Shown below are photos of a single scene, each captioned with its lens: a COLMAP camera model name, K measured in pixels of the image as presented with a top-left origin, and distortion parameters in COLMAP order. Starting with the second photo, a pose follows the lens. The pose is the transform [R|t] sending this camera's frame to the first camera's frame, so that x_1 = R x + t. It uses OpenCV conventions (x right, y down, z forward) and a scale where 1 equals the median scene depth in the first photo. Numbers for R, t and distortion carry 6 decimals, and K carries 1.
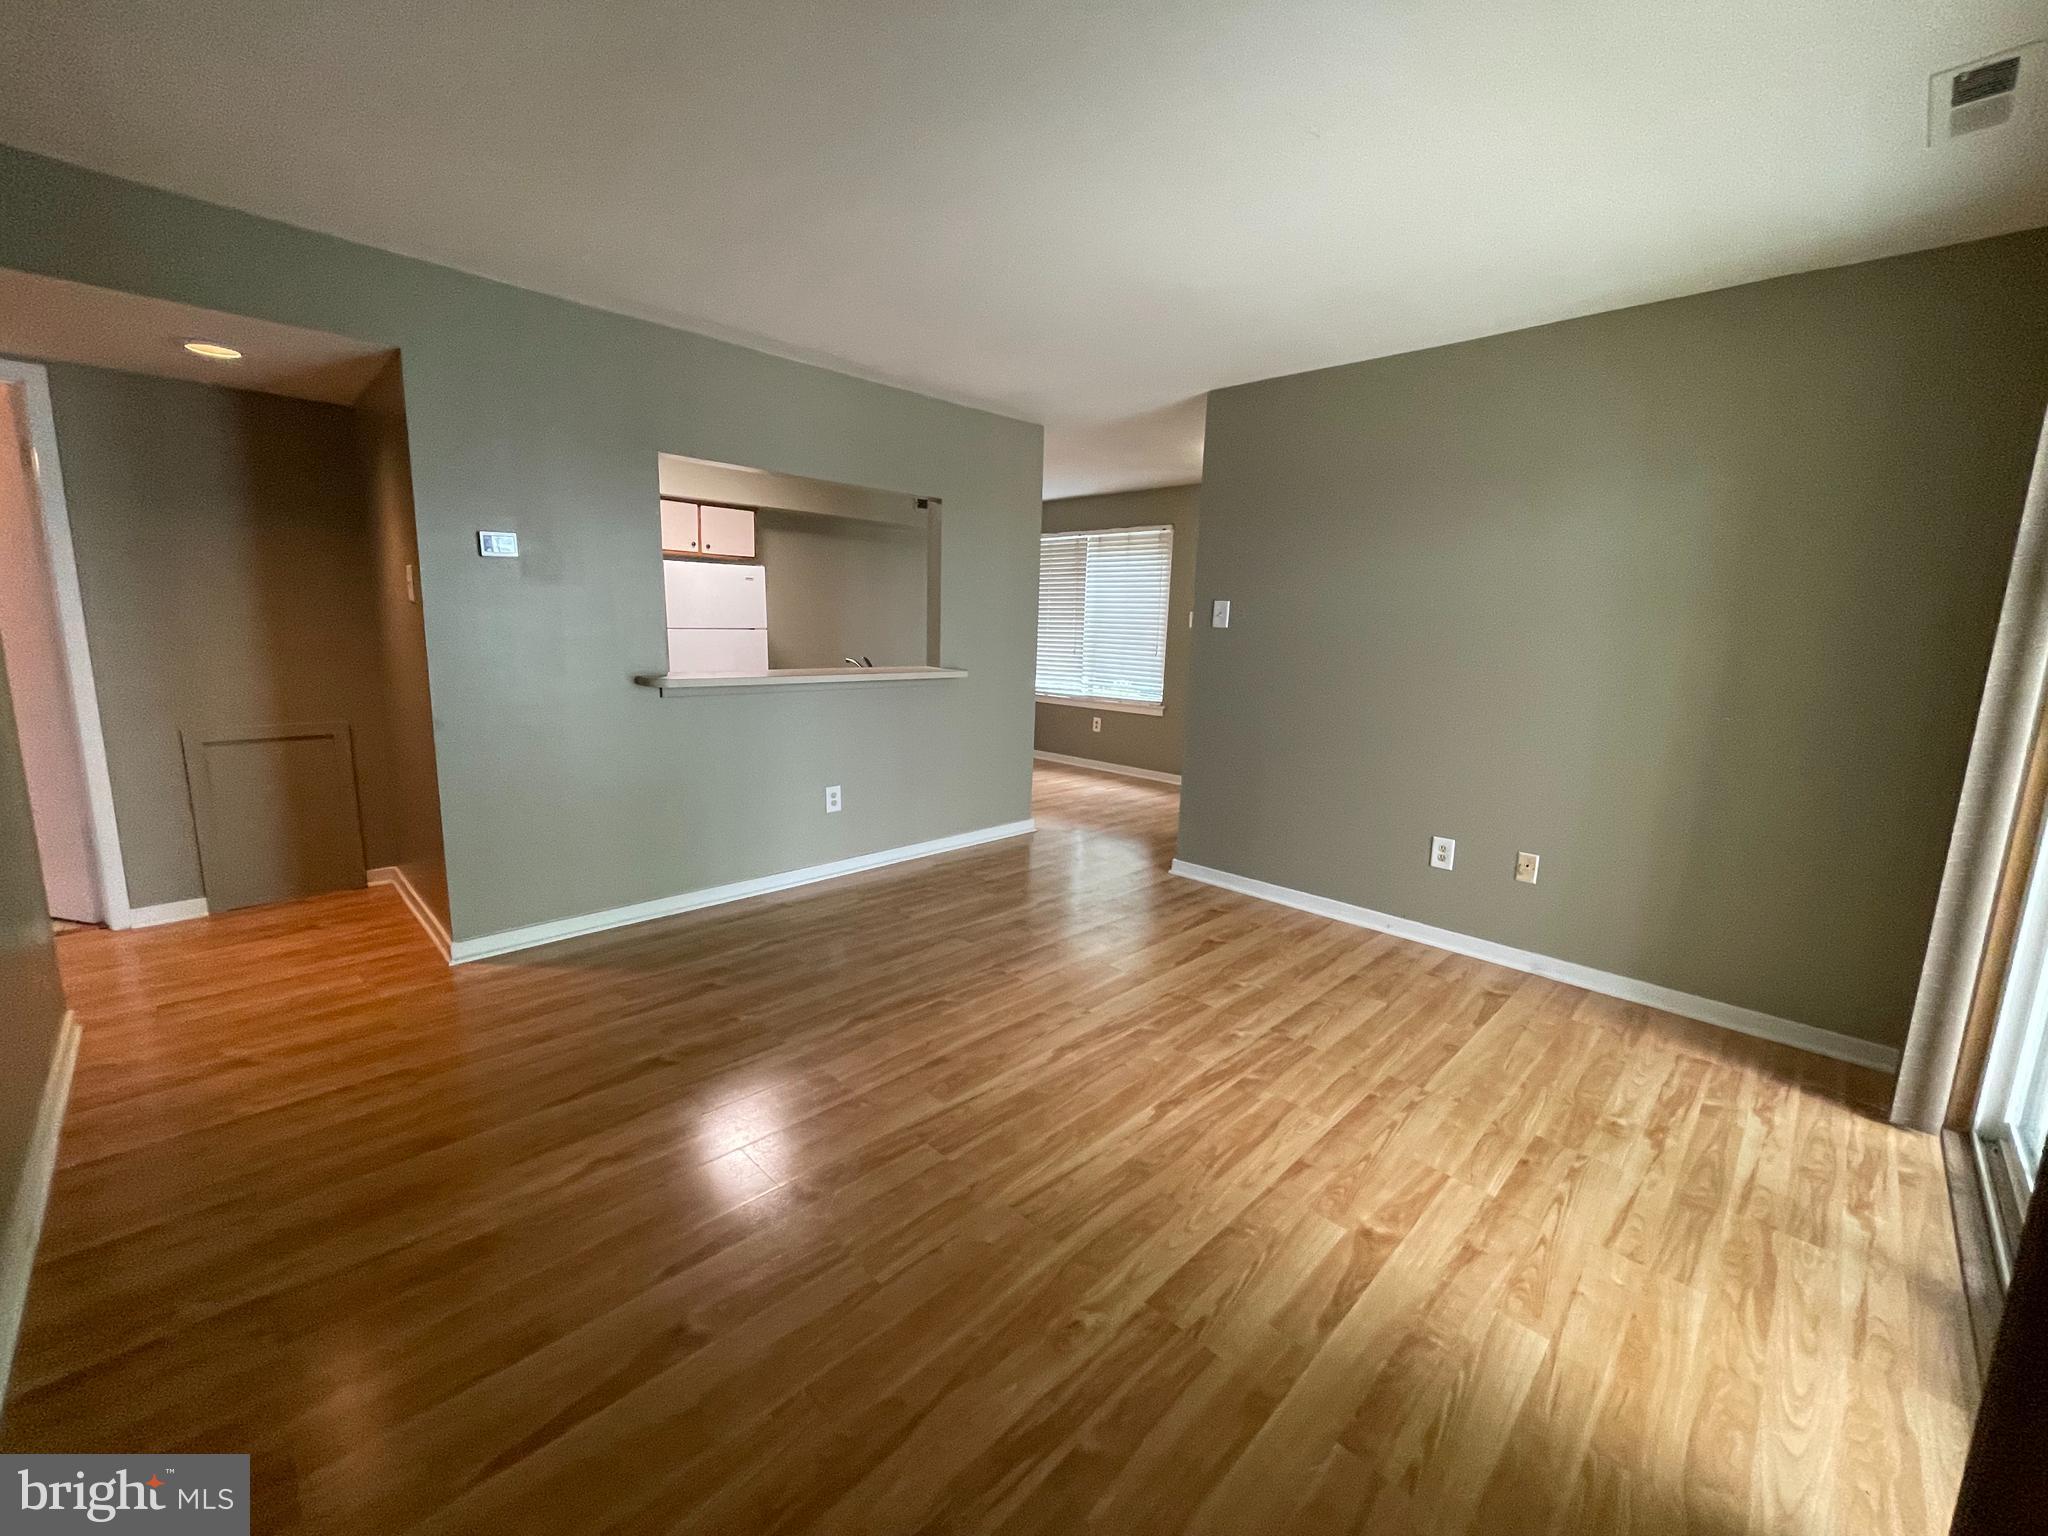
lens RADIAL K [[831.3, 0, 1025.3], [0, 831.3, 758.7], [0, 0, 1]] dist [0.001801, 0.000281]
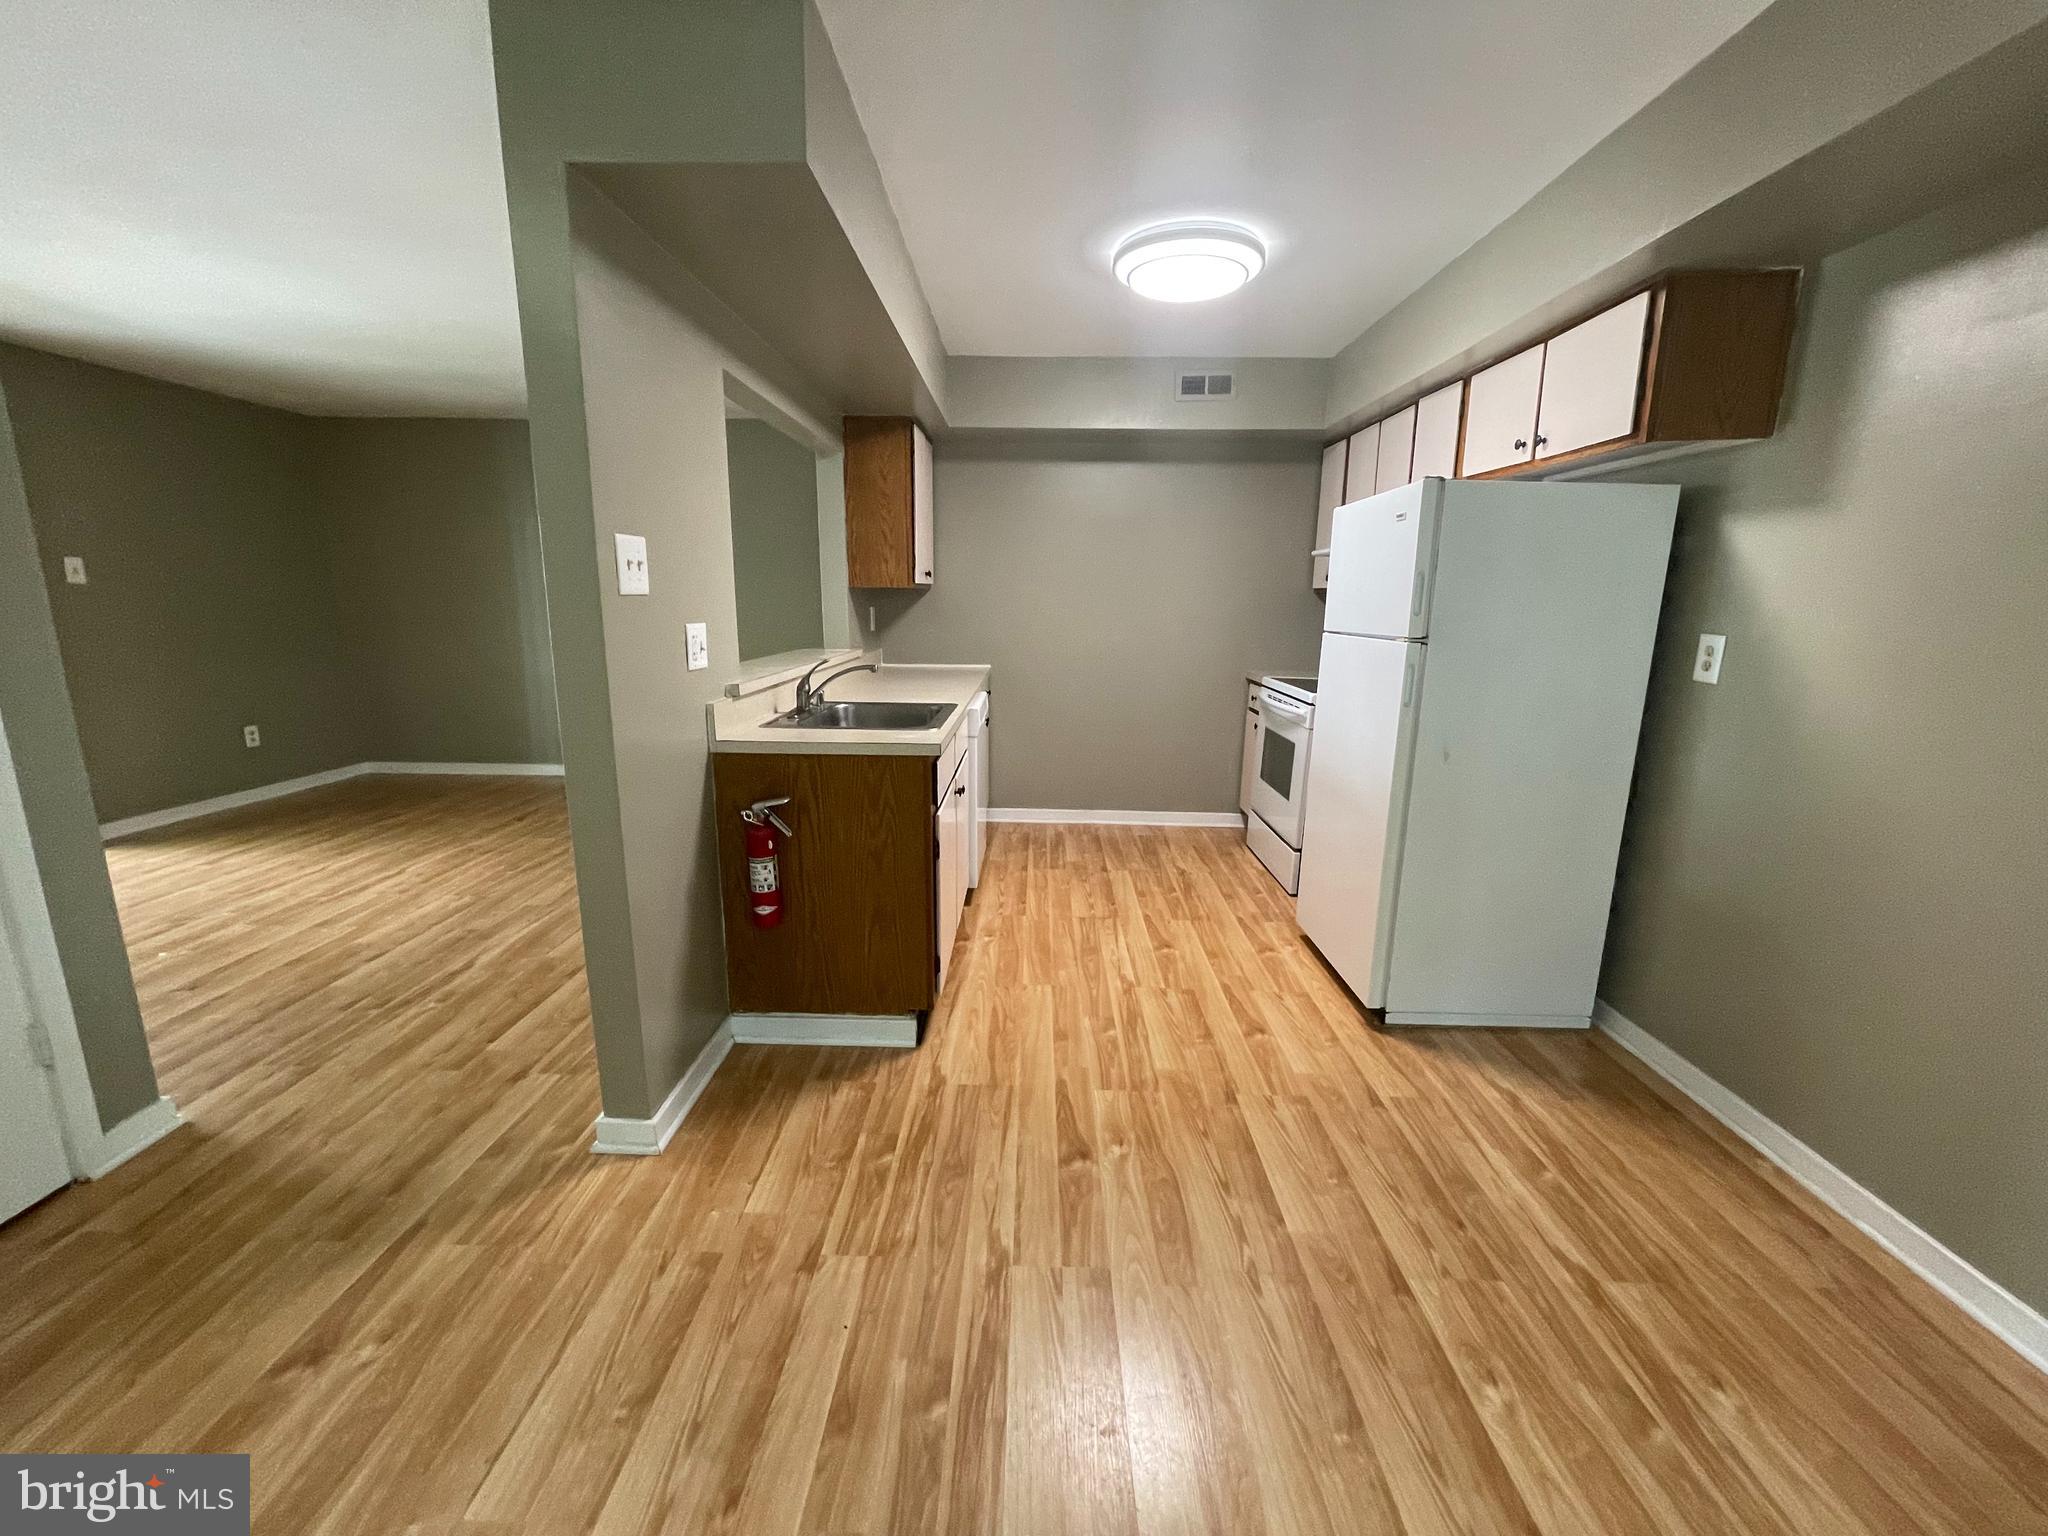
lens RADIAL K [[823.3, 0, 1012.8], [0, 823.3, 775.0], [0, 0, 1]] dist [-0.002788, -0.000437]
pose [[-0.728640, 0.107925, -0.676340, 0.185967], [-0.147245, 0.939730, 0.308586, -0.368784], [0.668882, 0.324436, -0.668834, 2.255899]]
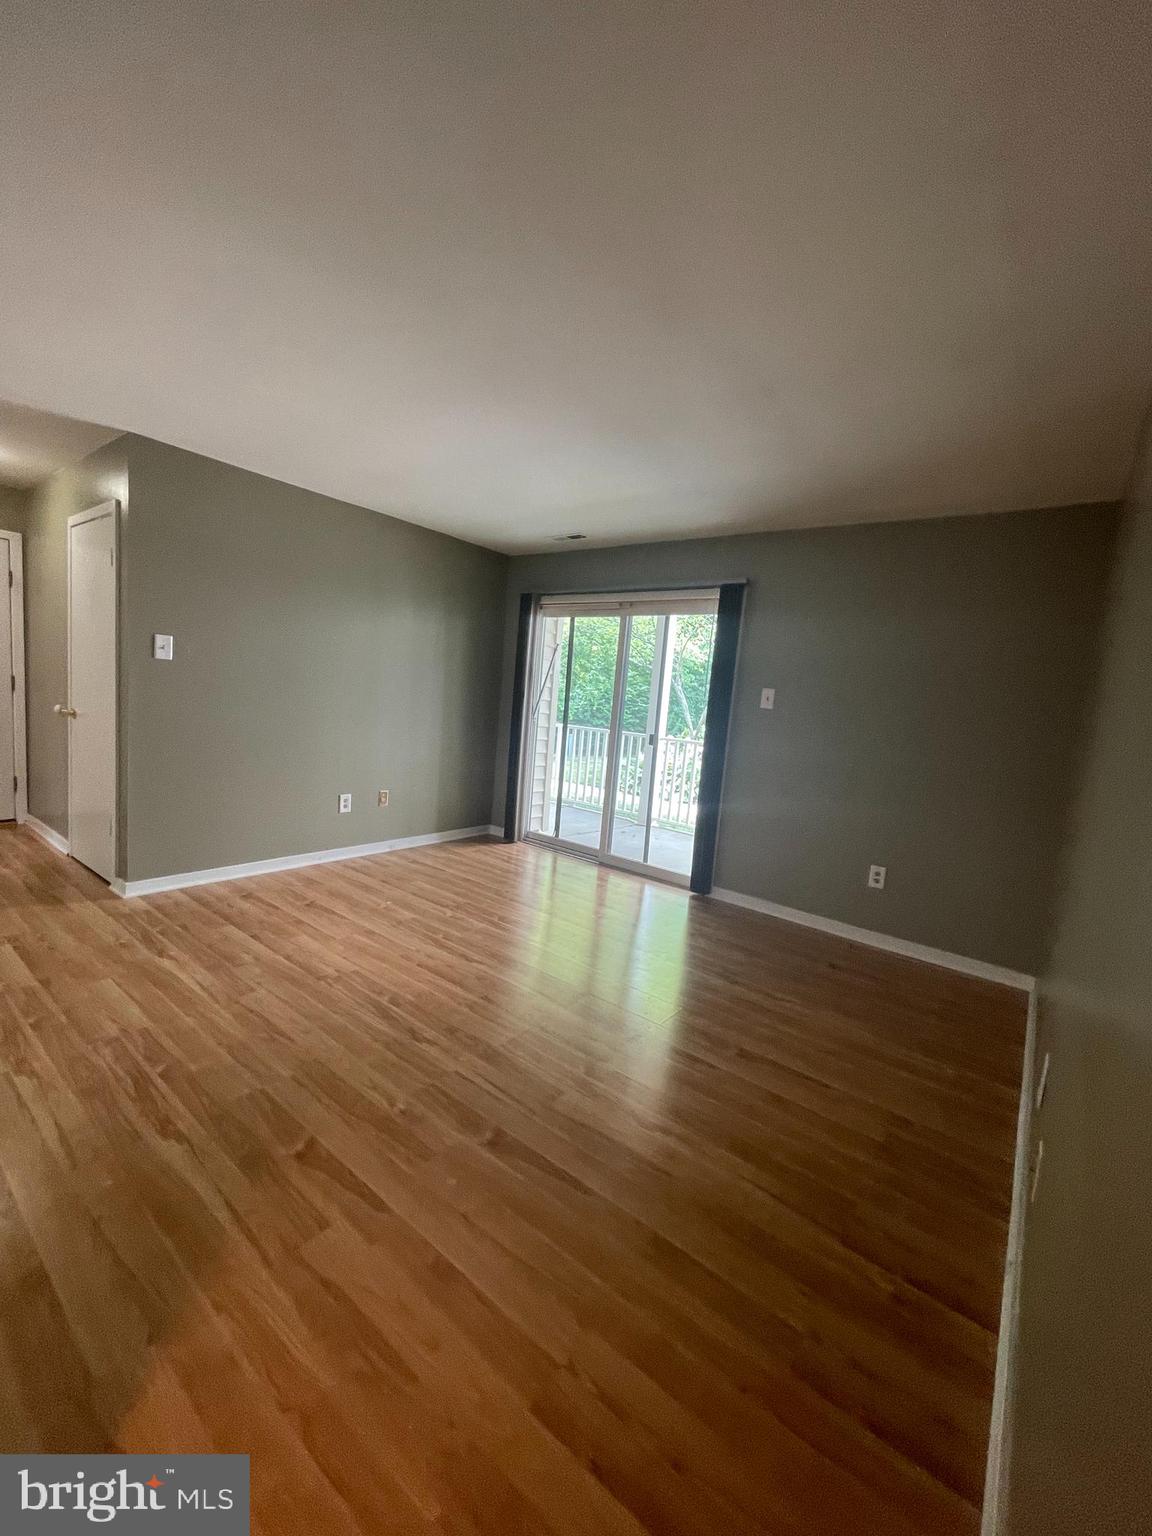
lens RADIAL K [[617.5, 0, 579.3], [0, 617.5, 764.0], [0, 0, 1]] dist [-0.002788, -0.000437]
pose [[-0.121223, -0.151690, 0.980966, -0.878670], [0.079002, 0.983645, 0.161867, -0.147361], [-0.989476, 0.097120, -0.107257, 0.747460]]
